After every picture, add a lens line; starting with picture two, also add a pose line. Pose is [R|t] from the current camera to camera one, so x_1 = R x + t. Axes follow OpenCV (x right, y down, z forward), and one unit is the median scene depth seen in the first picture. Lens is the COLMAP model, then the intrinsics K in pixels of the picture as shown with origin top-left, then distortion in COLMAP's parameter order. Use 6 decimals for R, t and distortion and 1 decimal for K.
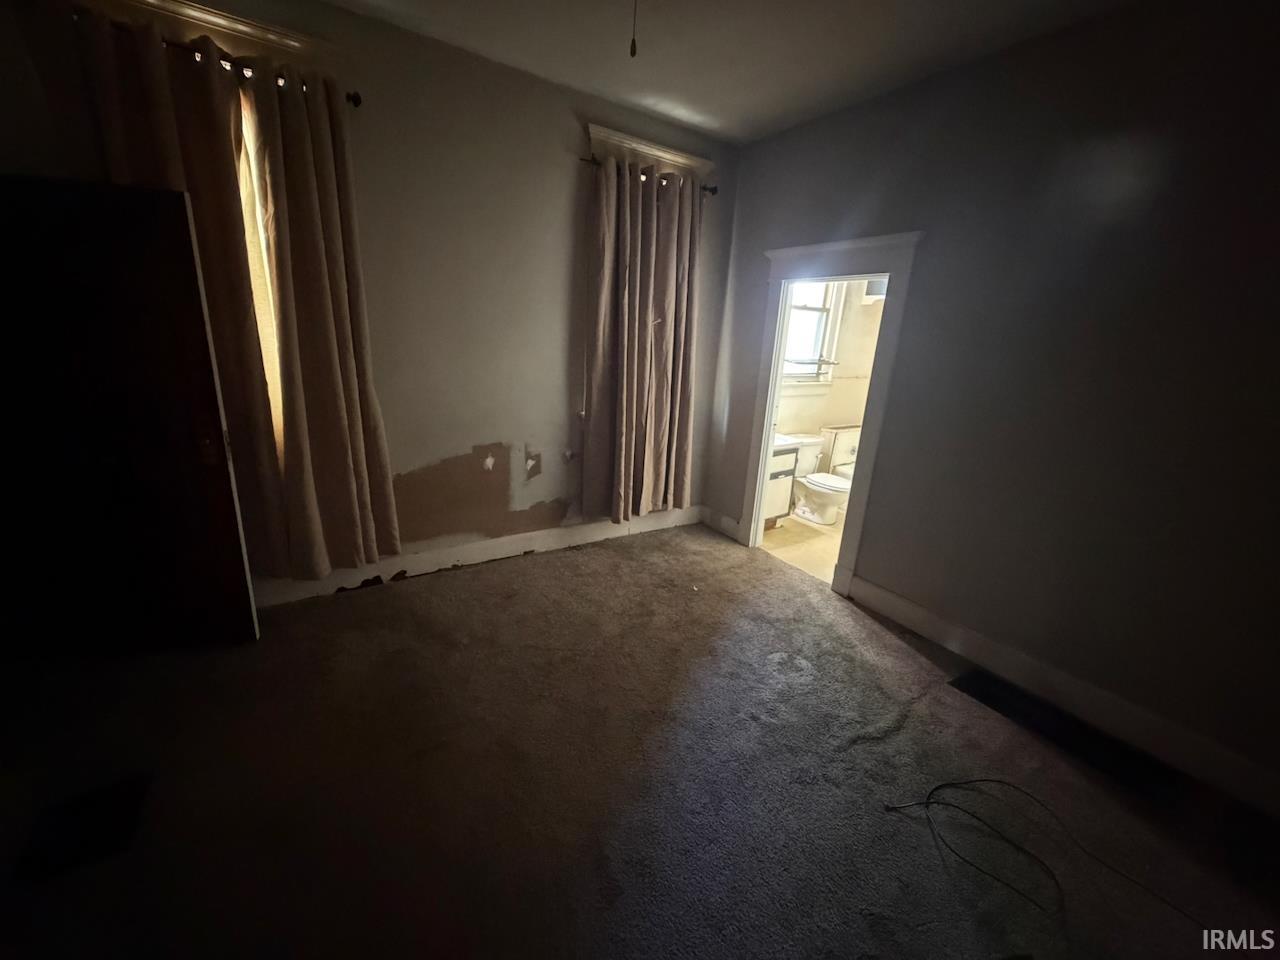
lens RADIAL K [[510.2, 0, 636.4], [0, 510.2, 479.1], [0, 0, 1]] dist [-0.000517, -0.000183]
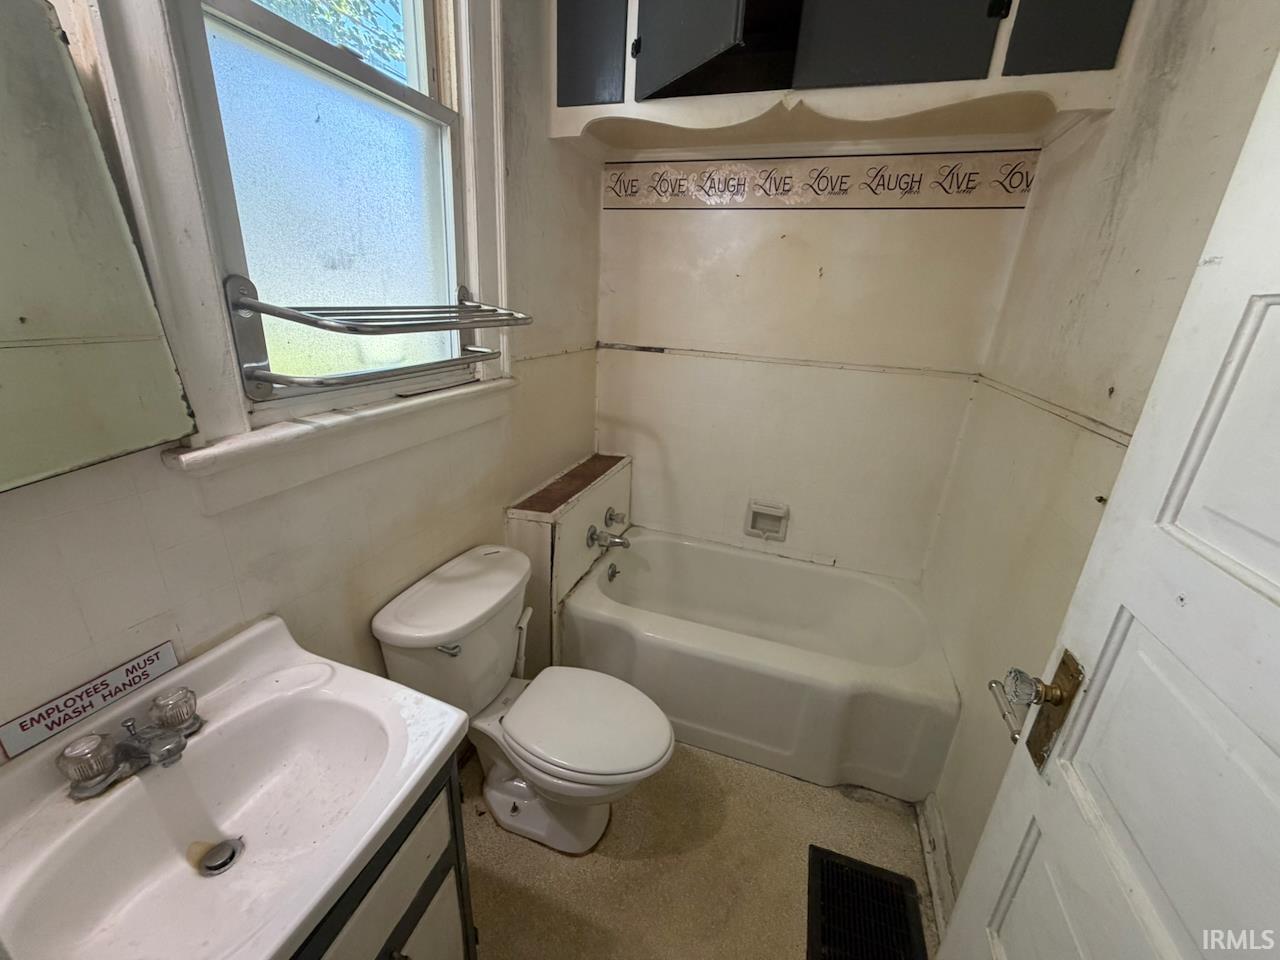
lens RADIAL K [[510.2, 0, 636.0], [0, 510.2, 479.9], [0, 0, 1]] dist [-0.000517, -0.000183]
pose [[0.798259, -0.216173, 0.562185, 0.250653], [0.161131, 0.975999, 0.146500, -0.164206], [-0.580362, -0.026359, 0.813932, 0.694163]]
